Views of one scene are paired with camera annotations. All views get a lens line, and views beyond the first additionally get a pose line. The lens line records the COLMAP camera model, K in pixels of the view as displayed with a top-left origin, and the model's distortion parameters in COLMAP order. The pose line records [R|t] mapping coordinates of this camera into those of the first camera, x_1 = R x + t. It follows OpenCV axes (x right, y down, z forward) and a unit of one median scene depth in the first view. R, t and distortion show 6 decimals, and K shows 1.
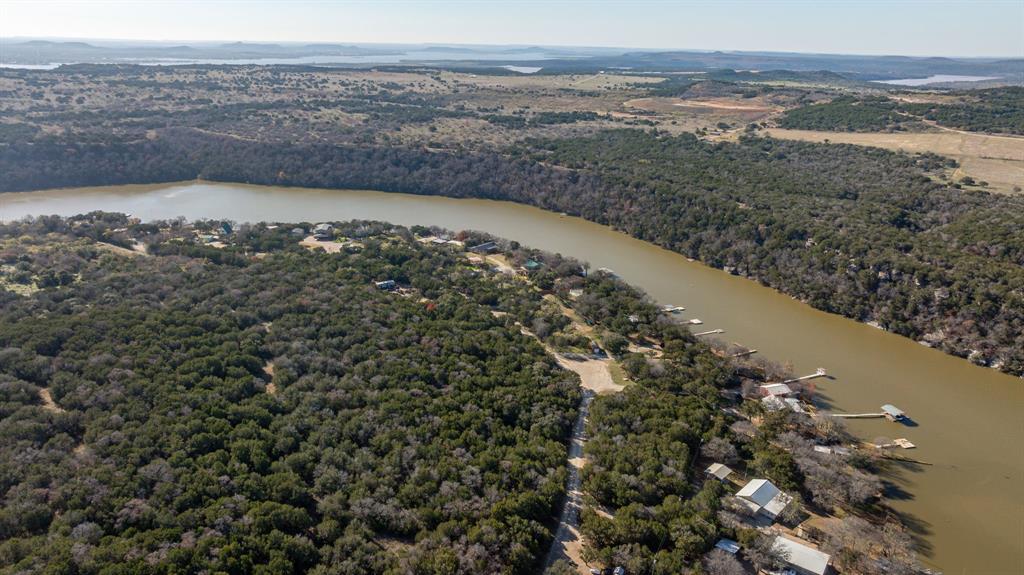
lens RADIAL K [[722.3, 0, 511.2], [0, 722.3, 292.2], [0, 0, 1]] dist [-0.041608, 0.042343]
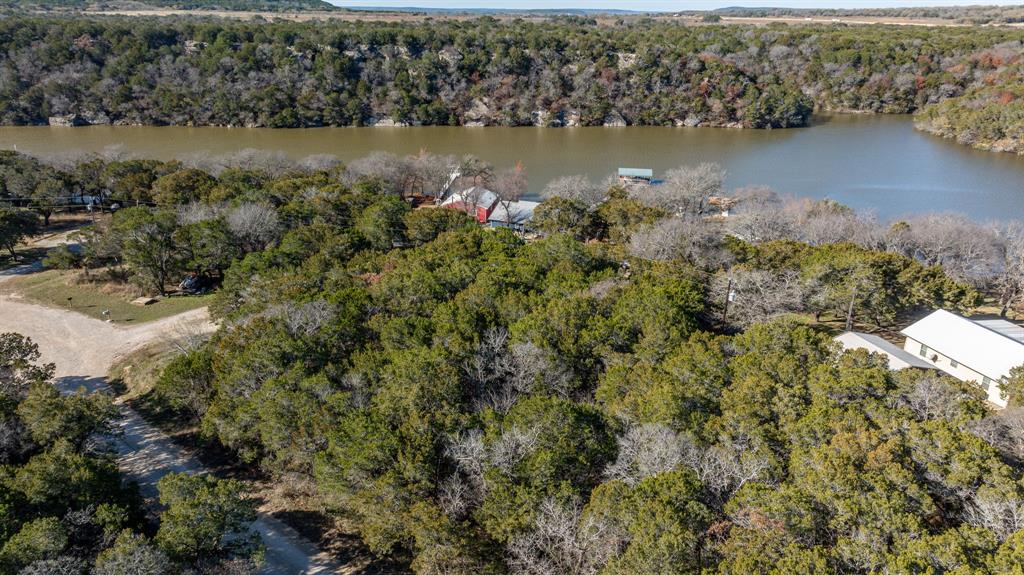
lens RADIAL K [[722.3, 0, 513.9], [0, 722.3, 290.1], [0, 0, 1]] dist [-0.041608, 0.042343]
pose [[0.479015, -0.329969, 0.813428, 0.008688], [0.287584, 0.934509, 0.209733, 0.078506], [-0.829362, 0.133464, 0.542537, 0.580211]]
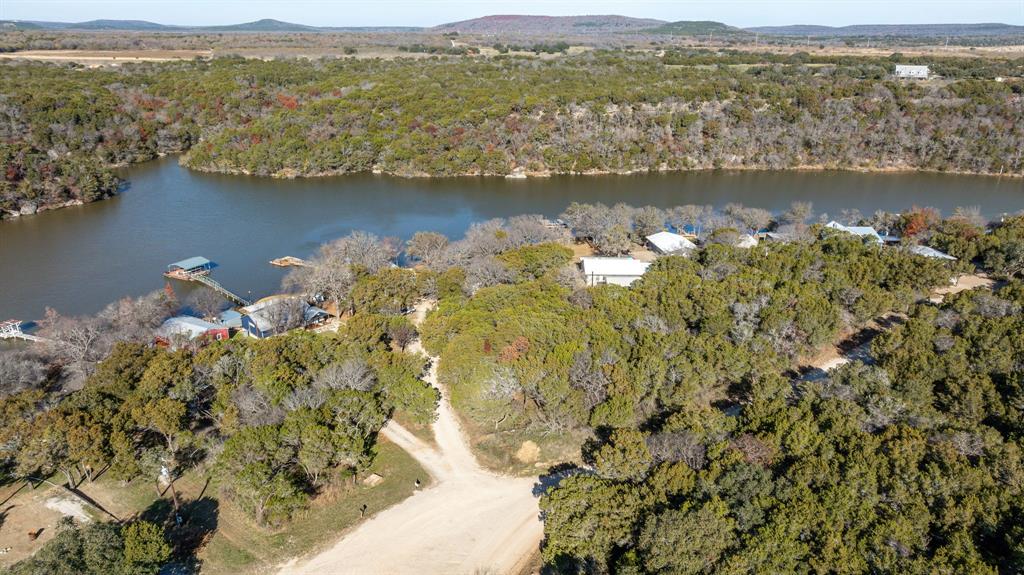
lens RADIAL K [[722.3, 0, 517.9], [0, 722.3, 284.5], [0, 0, 1]] dist [-0.041608, 0.042343]
pose [[-0.703233, -0.258995, 0.662106, -0.034381], [0.208819, 0.814966, 0.540578, -0.059967], [-0.679601, 0.518413, -0.519028, 0.829449]]
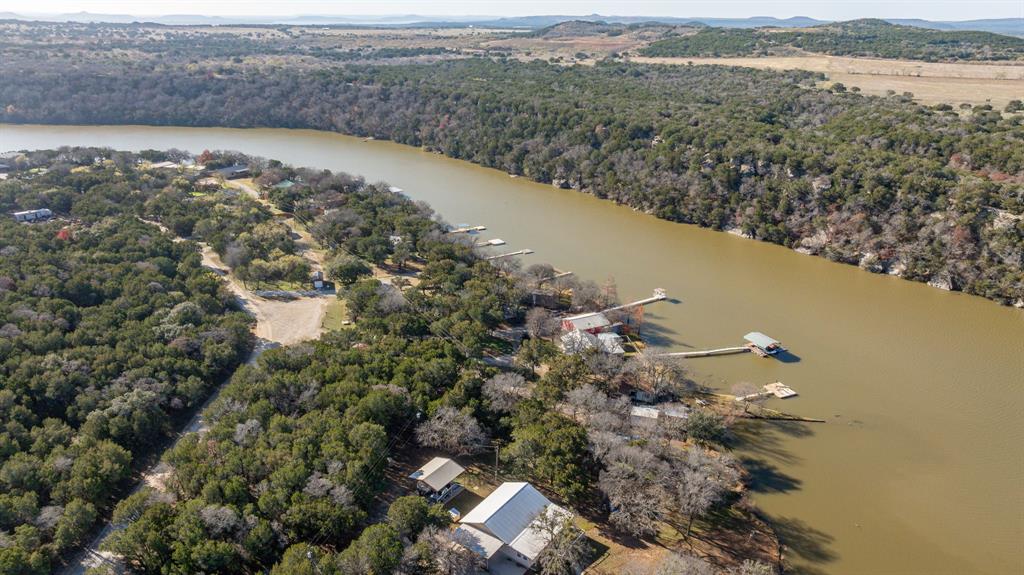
lens RADIAL K [[722.3, 0, 513.7], [0, 722.3, 291.0], [0, 0, 1]] dist [-0.041608, 0.042343]
pose [[0.987768, -0.064041, 0.142173, 0.166599], [0.059229, 0.997527, 0.037829, 0.061922], [-0.144244, -0.028946, 0.989119, 0.293618]]
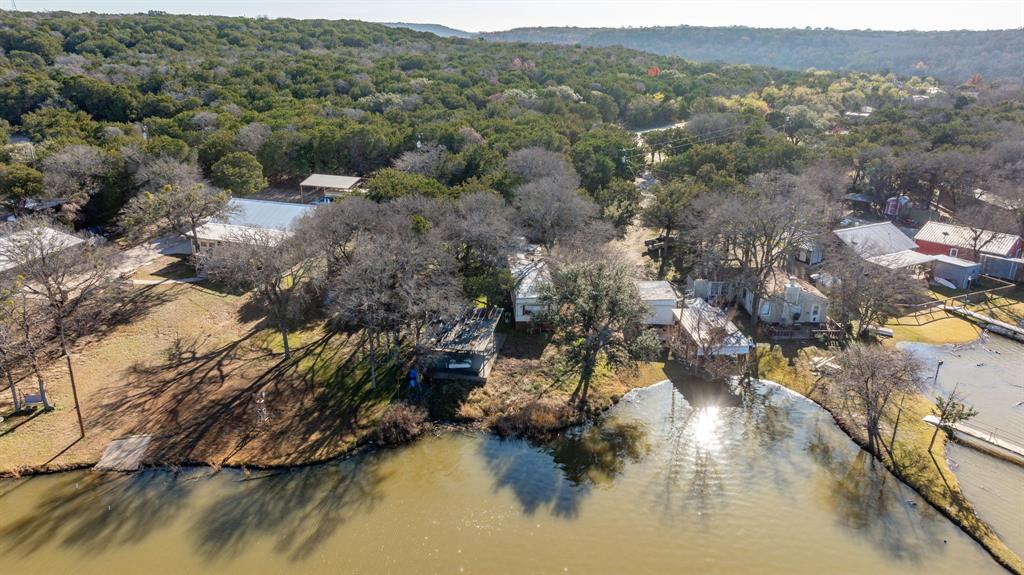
lens RADIAL K [[722.3, 0, 514.7], [0, 722.3, 288.2], [0, 0, 1]] dist [-0.041608, 0.042343]
pose [[0.424565, 0.287438, -0.858559, 0.424225], [-0.300920, 0.939159, 0.165615, 0.124758], [0.853927, 0.188043, 0.485229, 0.540702]]
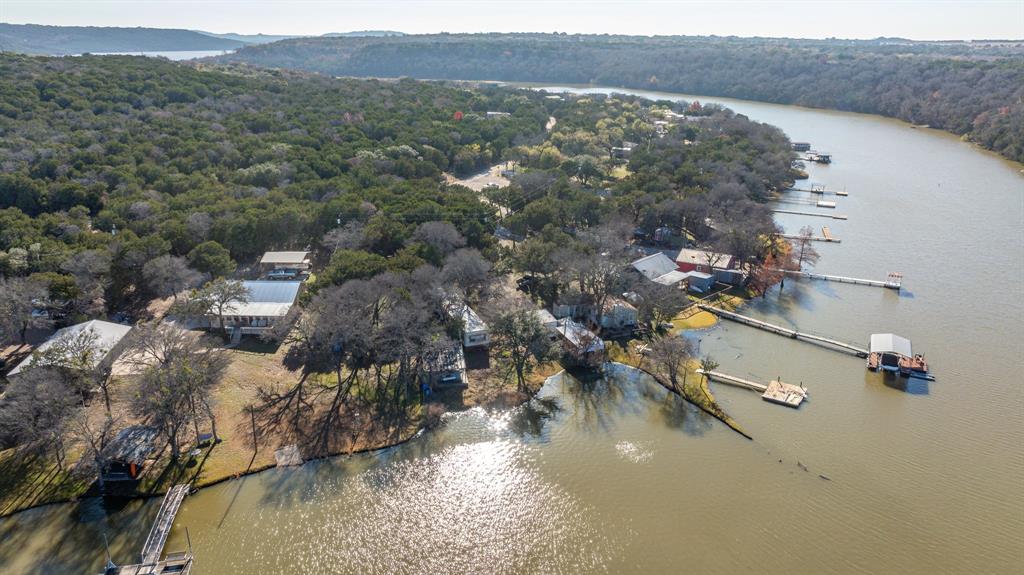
lens RADIAL K [[722.3, 0, 514.9], [0, 722.3, 285.4], [0, 0, 1]] dist [-0.041608, 0.042343]
pose [[0.687850, 0.227230, -0.689368, 0.477994], [-0.236849, 0.968016, 0.082751, 0.110262], [0.686123, 0.106356, 0.719669, 0.436792]]
